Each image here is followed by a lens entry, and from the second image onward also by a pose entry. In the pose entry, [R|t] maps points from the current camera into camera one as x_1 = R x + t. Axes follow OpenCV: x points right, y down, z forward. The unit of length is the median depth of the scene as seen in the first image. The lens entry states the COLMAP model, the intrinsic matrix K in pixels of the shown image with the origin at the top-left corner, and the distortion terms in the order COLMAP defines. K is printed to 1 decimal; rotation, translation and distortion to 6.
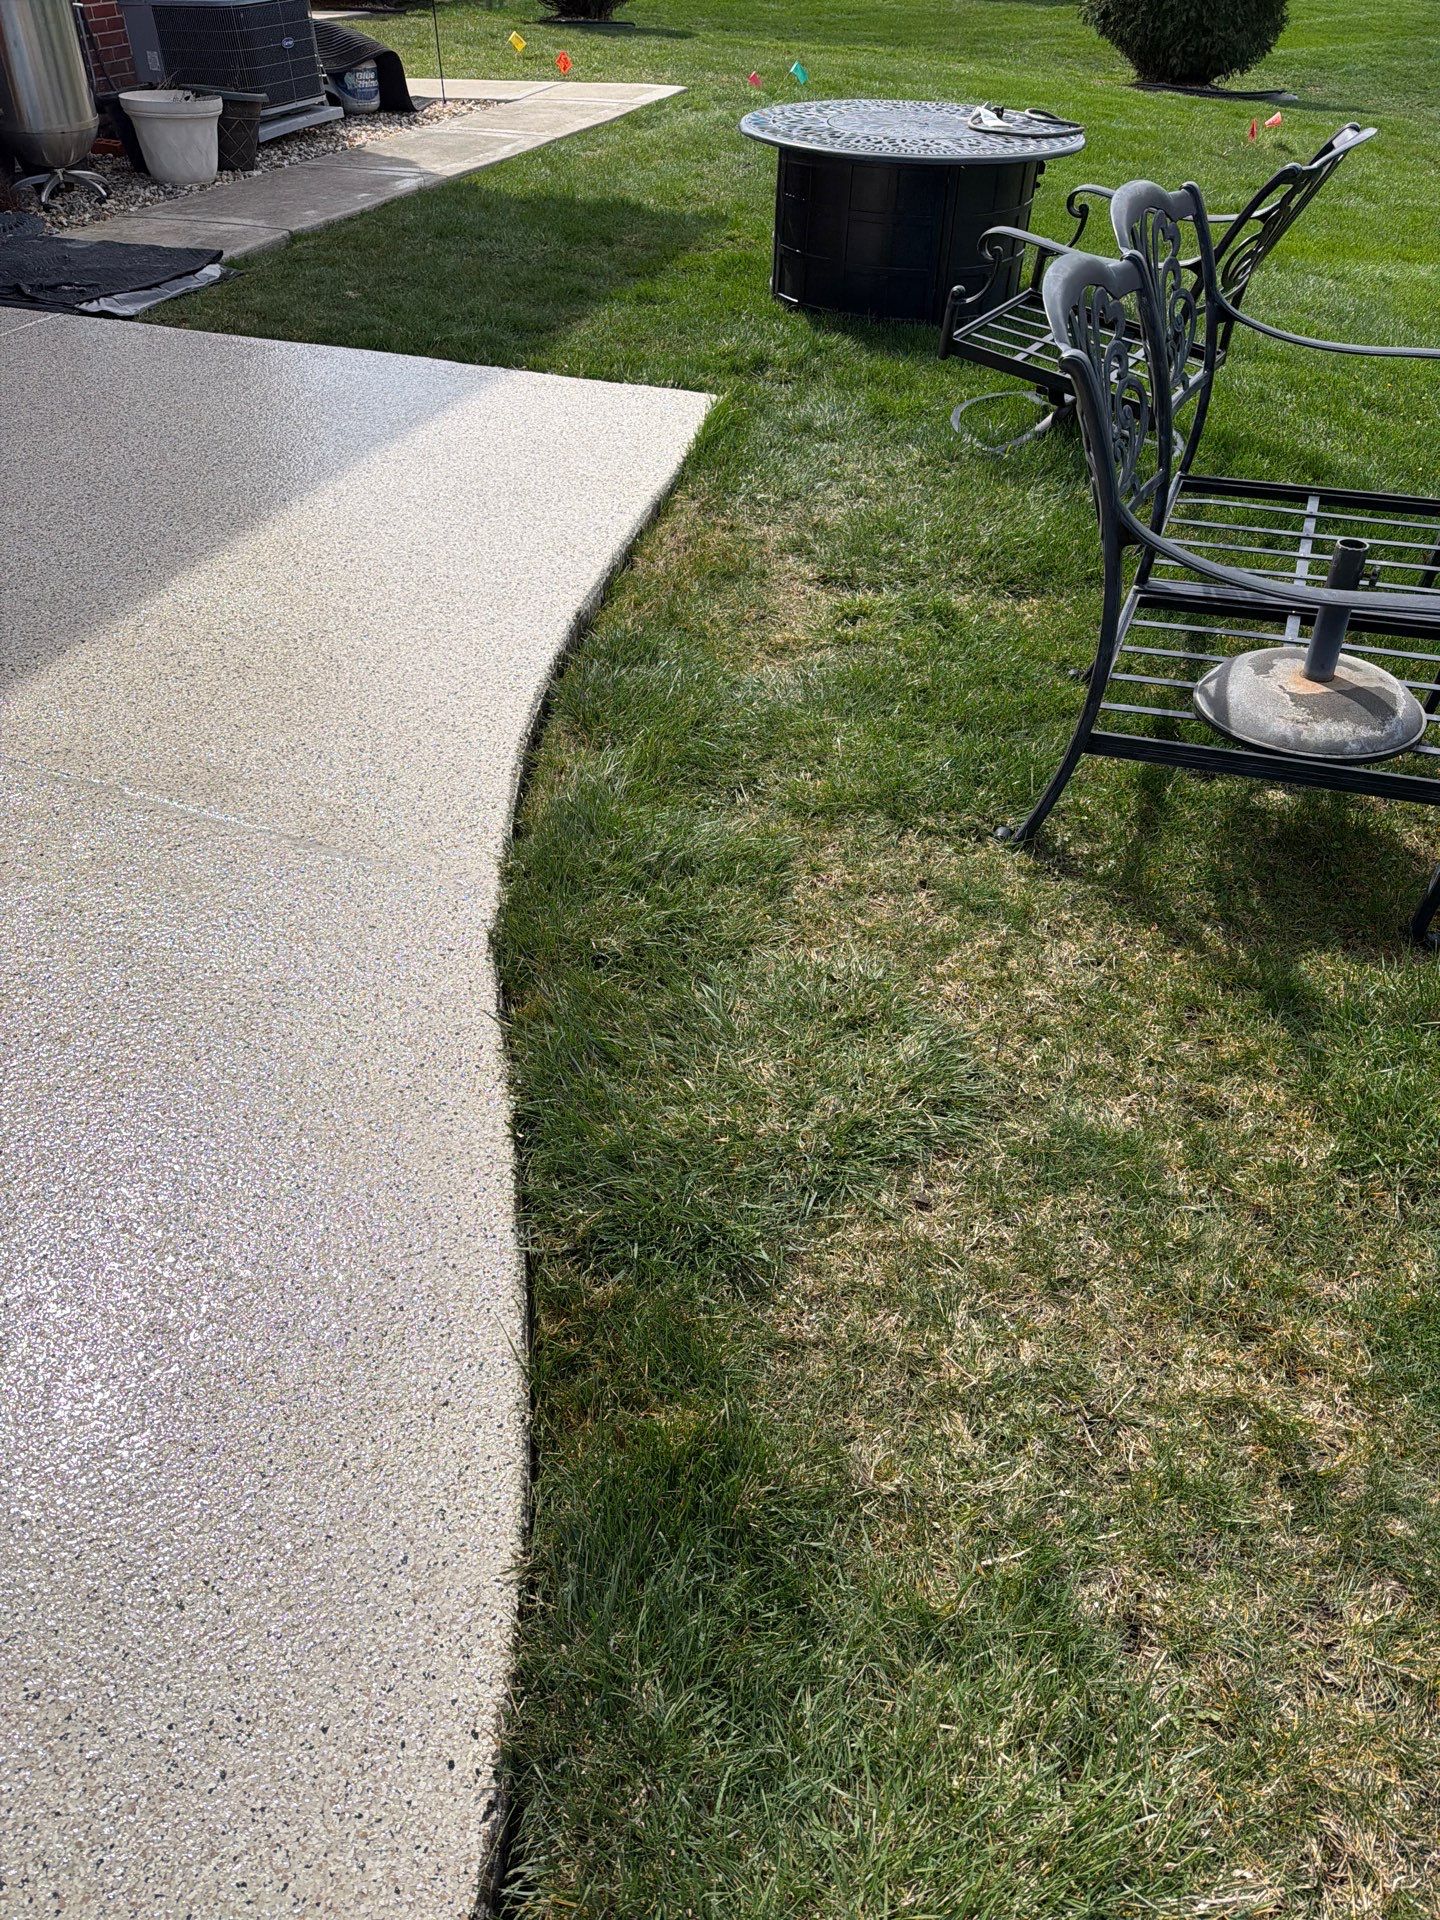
lens RADIAL K [[1369.8, 0, 715.1], [0, 1369.8, 959.7], [0, 0, 1]] dist [0.019970, -0.021629]
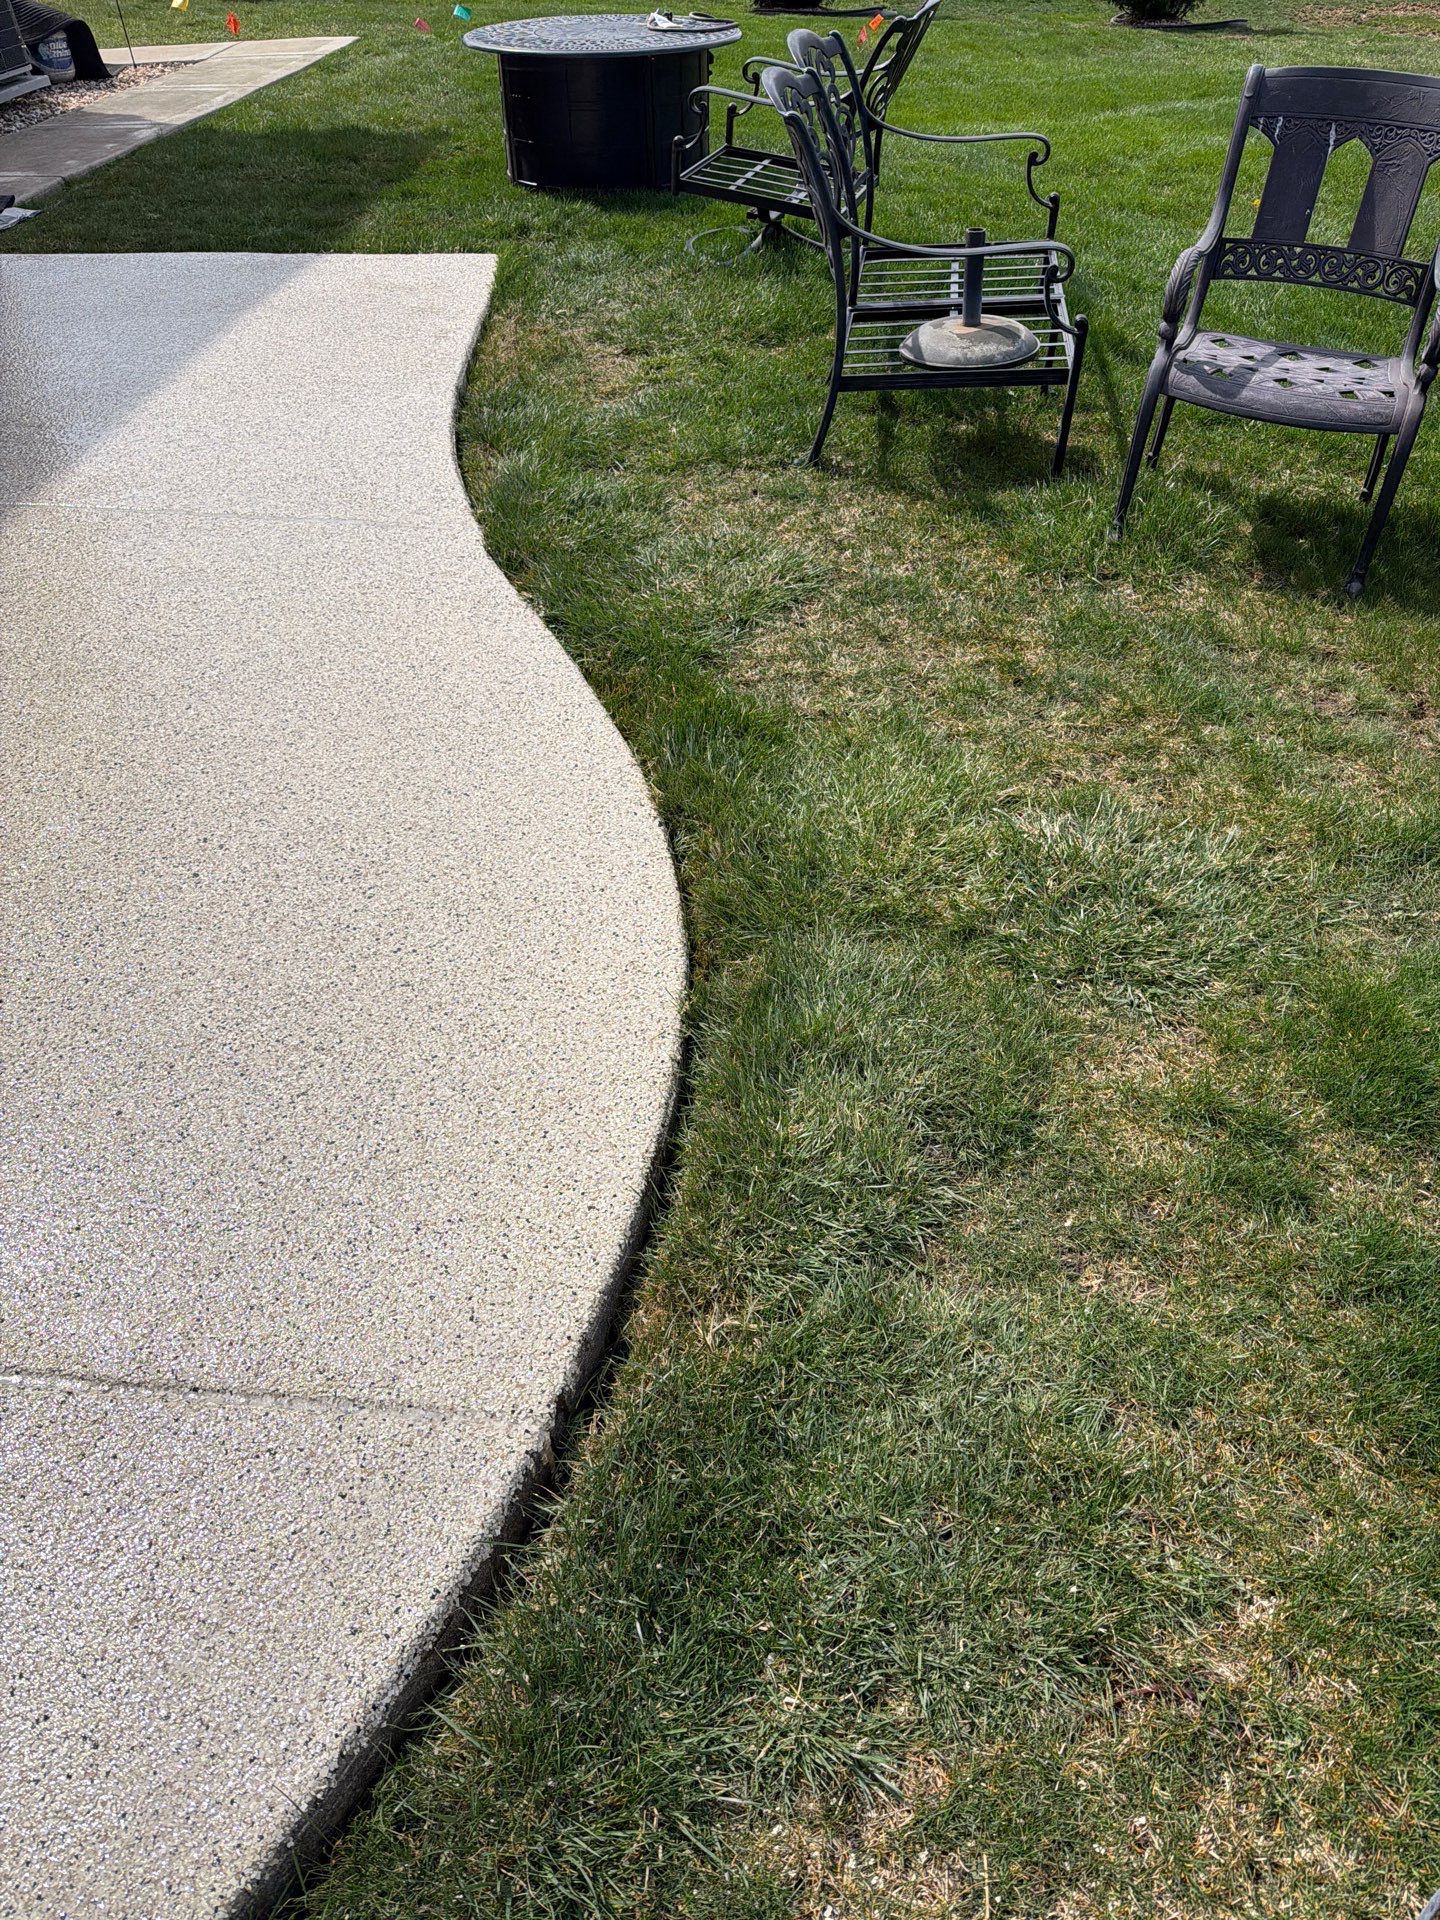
lens RADIAL K [[1369.8, 0, 727.0], [0, 1369.8, 965.9], [0, 0, 1]] dist [0.019970, -0.021629]
pose [[0.968649, -0.186631, 0.163976, -0.118448], [0.182775, 0.982403, 0.038432, 0.208490], [-0.168264, -0.007257, 0.985715, -0.264850]]
